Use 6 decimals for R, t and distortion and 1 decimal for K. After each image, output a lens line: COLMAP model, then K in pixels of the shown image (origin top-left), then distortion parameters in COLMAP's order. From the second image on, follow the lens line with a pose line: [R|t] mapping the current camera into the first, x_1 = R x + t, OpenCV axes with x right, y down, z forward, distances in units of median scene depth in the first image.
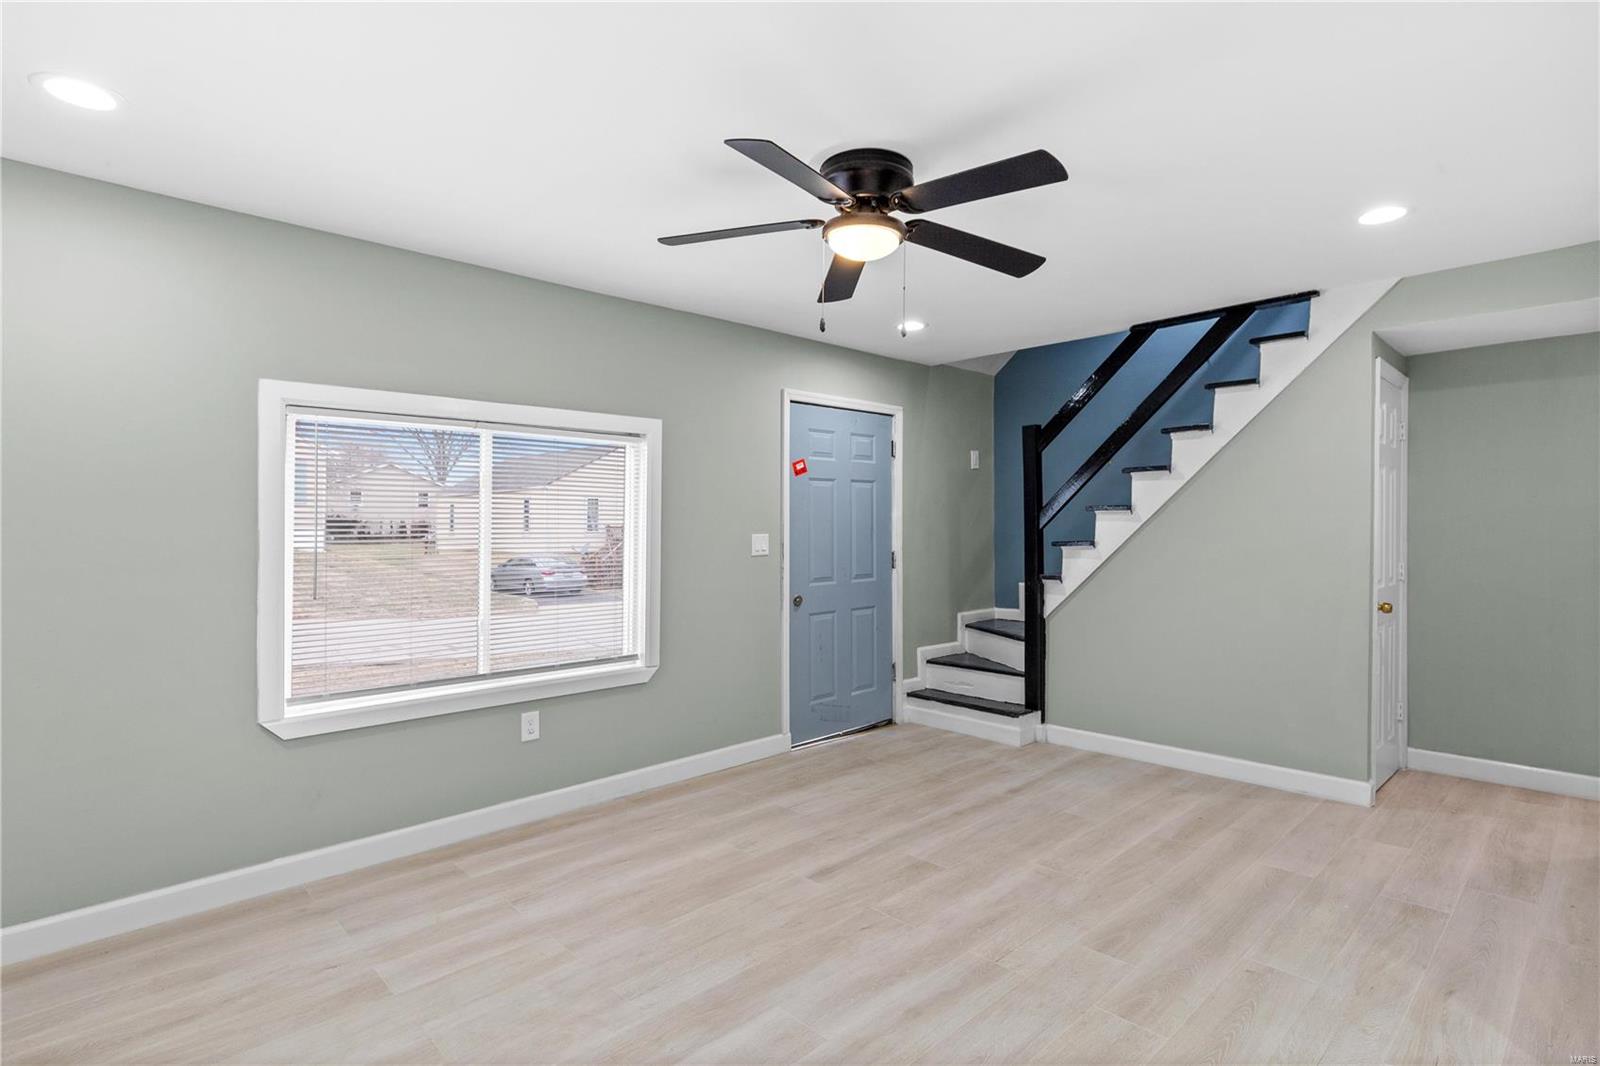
lens RADIAL K [[765.2, 0, 805.1], [0, 765.2, 518.4], [0, 0, 1]] dist [-0.000636, 0.000153]
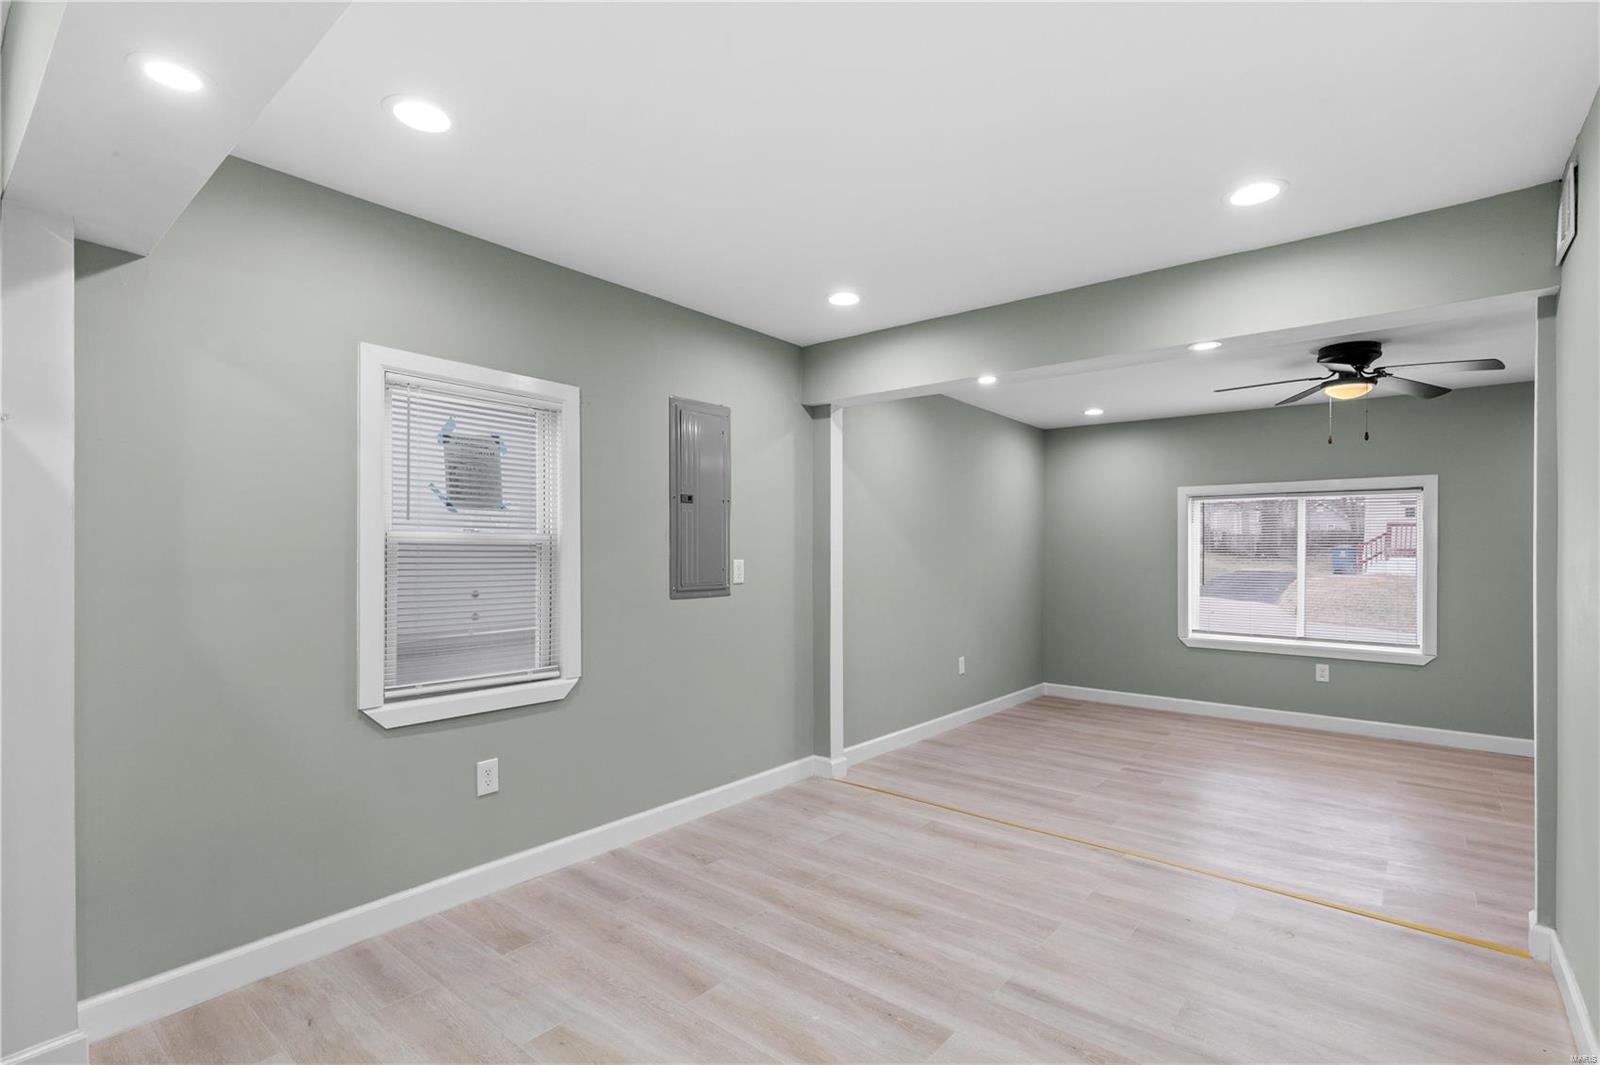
lens RADIAL K [[752.4, 0, 827.6], [0, 752.4, 537.7], [0, 0, 1]] dist [0.015387, -0.000618]
pose [[0.114166, -0.014990, -0.993349, 1.075736], [0.002302, 0.999887, -0.014824, -0.000344], [0.993459, -0.000594, 0.114188, -0.239417]]
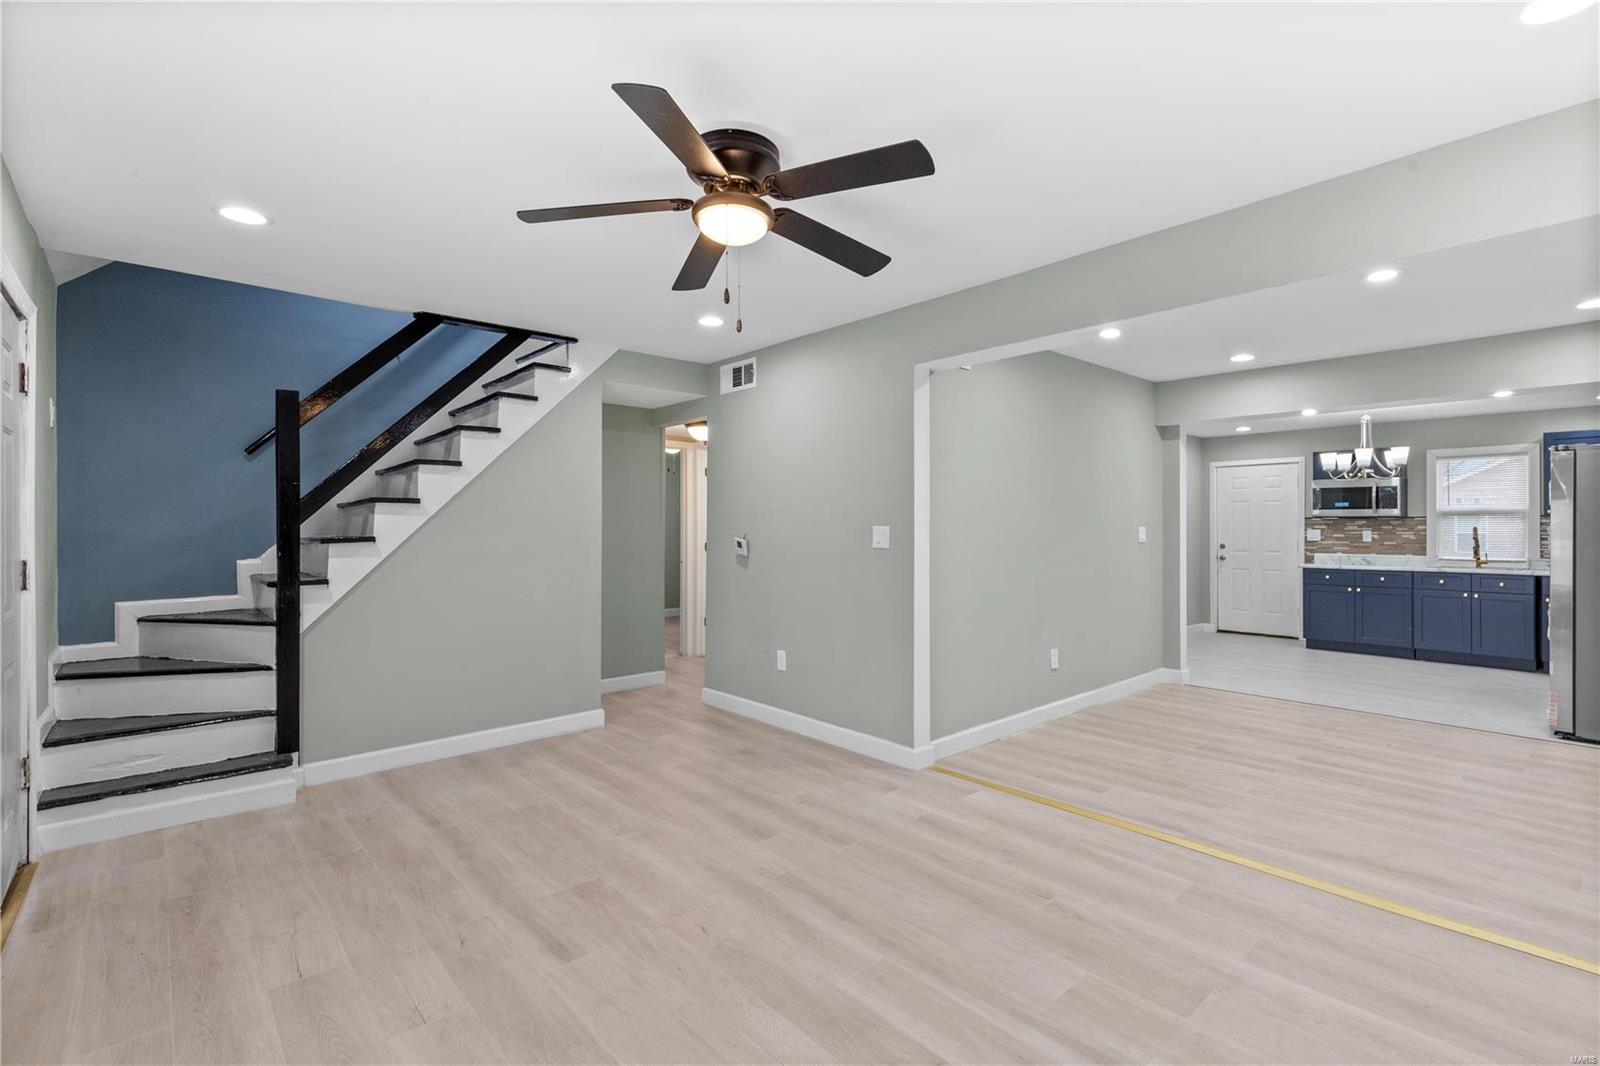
lens RADIAL K [[747.4, 0, 804.1], [0, 747.4, 529.0], [0, 0, 1]] dist [0.015582, -0.000783]
pose [[0.051821, 0.002037, 0.998654, -0.596273], [-0.011375, 0.999934, -0.001450, 0.020264], [-0.998592, -0.011284, 0.051840, 0.574244]]
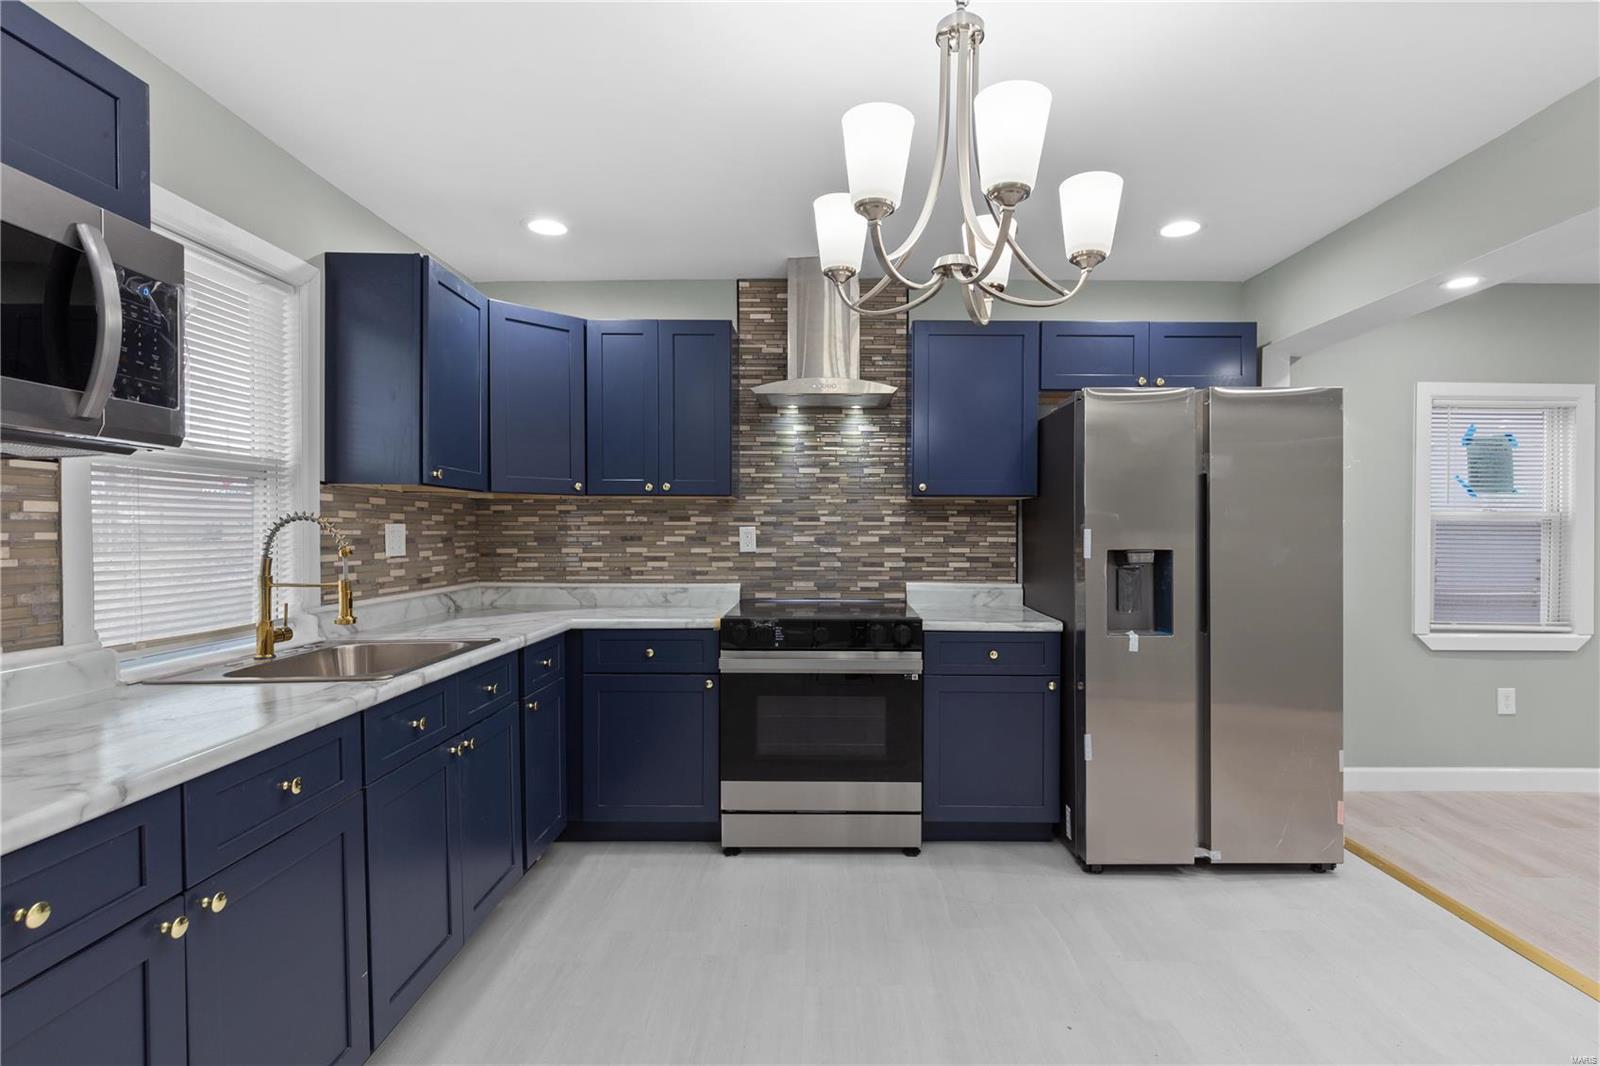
lens RADIAL K [[752.4, 0, 827.6], [0, 752.4, 538.2], [0, 0, 1]] dist [0.015387, -0.000618]
pose [[-0.706661, 0.007242, -0.707515, 1.593950], [0.001941, 0.999964, 0.008296, 0.007026], [0.707549, 0.004489, -0.706650, -0.417360]]
